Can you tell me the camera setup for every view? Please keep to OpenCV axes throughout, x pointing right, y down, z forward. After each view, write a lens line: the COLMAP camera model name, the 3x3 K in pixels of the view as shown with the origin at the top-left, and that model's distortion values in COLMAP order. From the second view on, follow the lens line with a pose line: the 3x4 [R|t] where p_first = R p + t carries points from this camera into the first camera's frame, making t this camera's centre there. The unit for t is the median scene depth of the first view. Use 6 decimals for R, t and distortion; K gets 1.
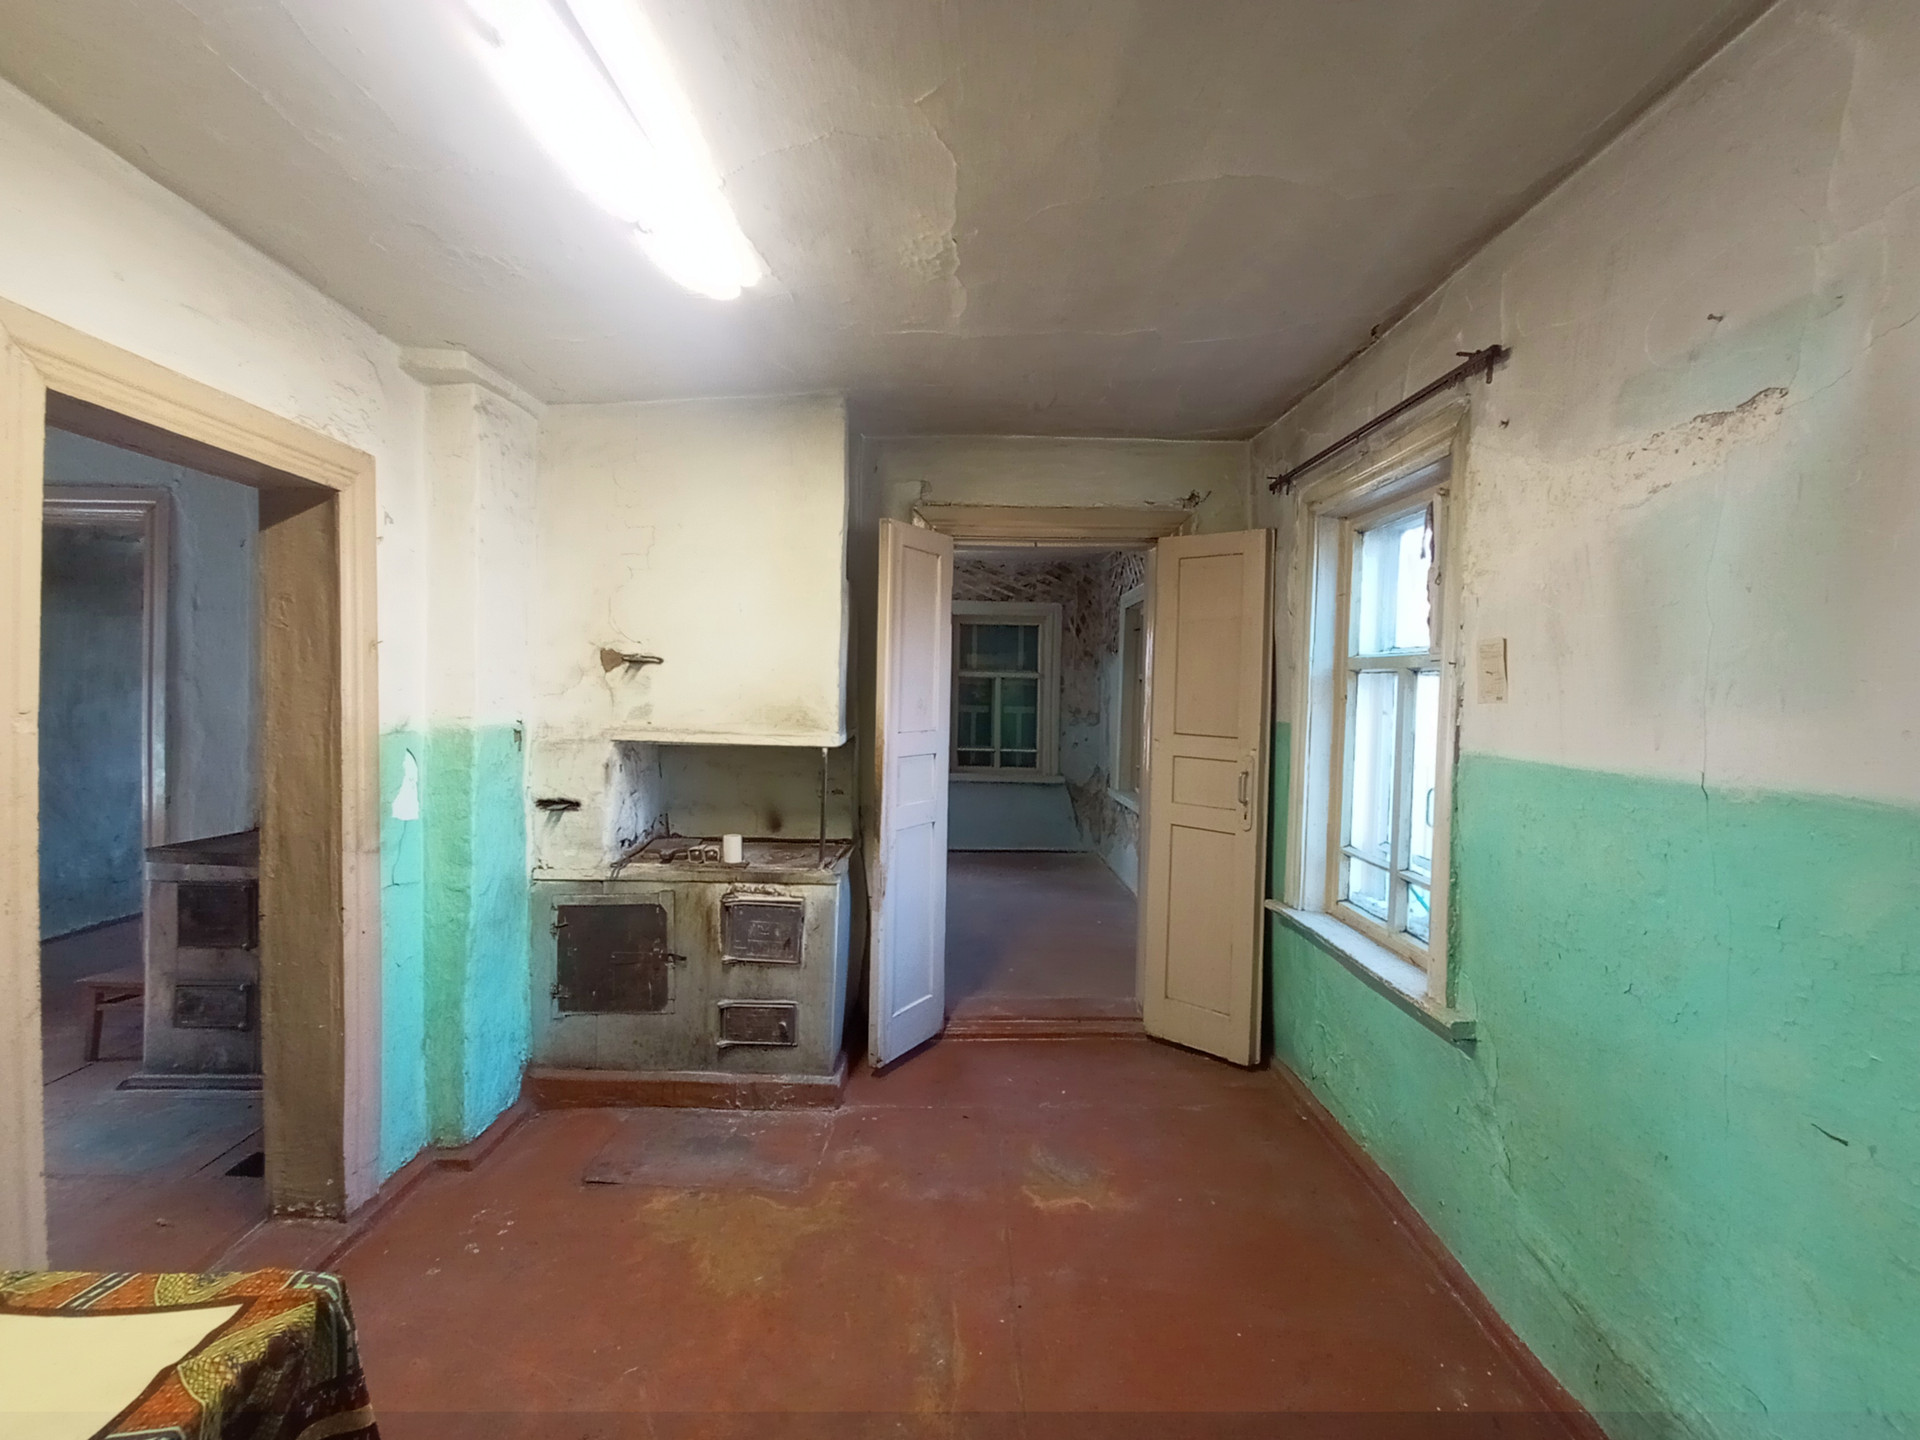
lens RADIAL K [[868.8, 0, 967.2], [0, 868.8, 717.8], [0, 0, 1]] dist [0.001444, 0.000231]
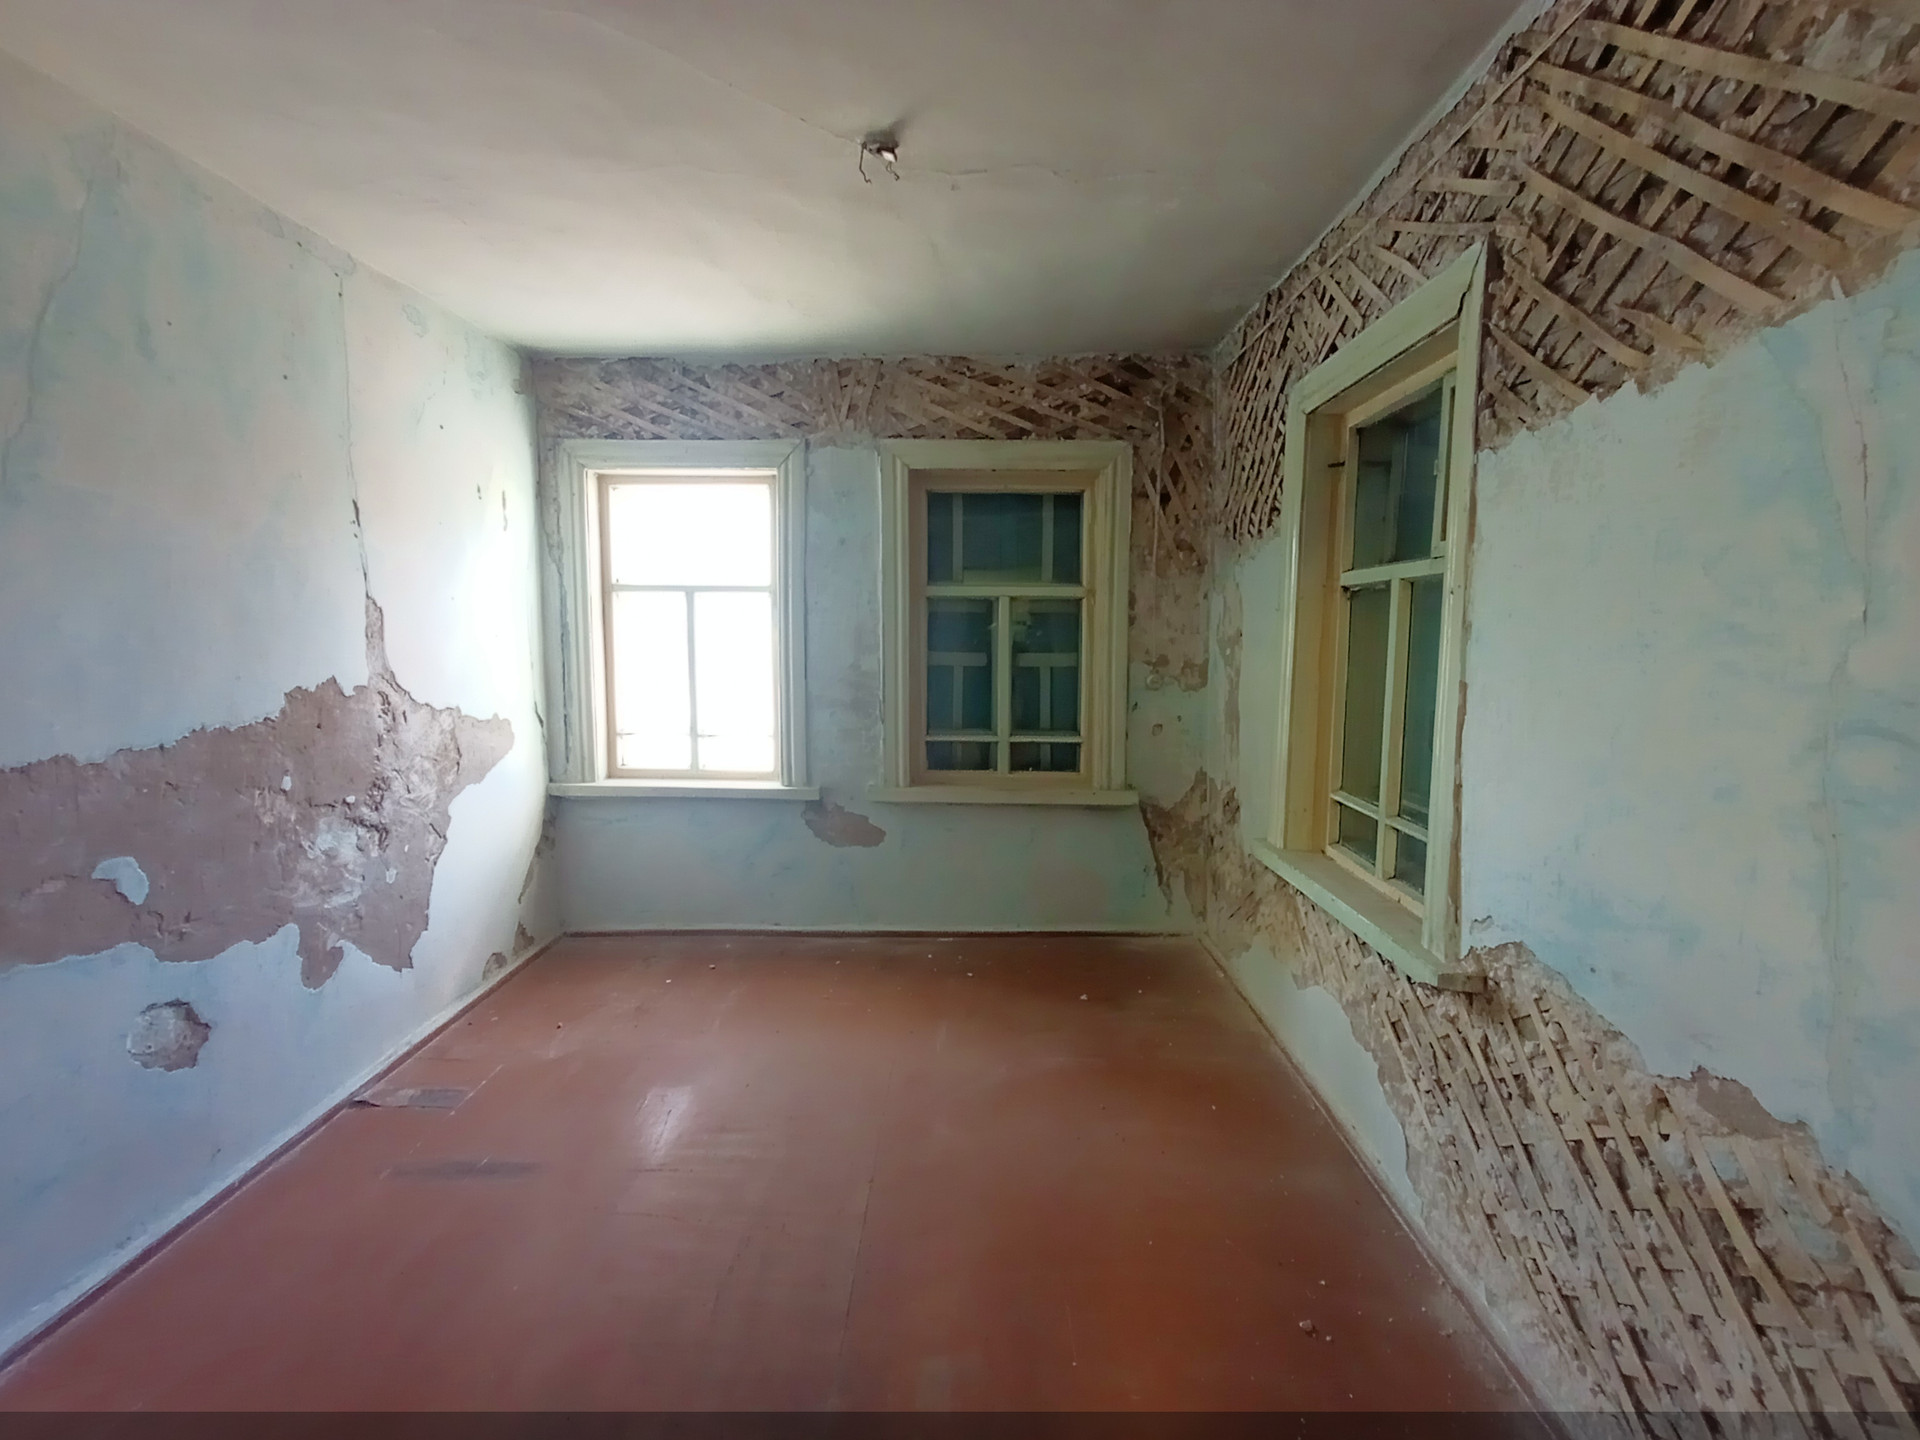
lens RADIAL K [[868.8, 0, 967.2], [0, 868.8, 717.8], [0, 0, 1]] dist [0.001444, 0.000231]
pose [[0.999778, -0.013448, -0.016198, 0.021977], [0.014493, 0.997700, 0.066215, -0.010153], [0.015271, -0.066435, 0.997674, 0.497070]]
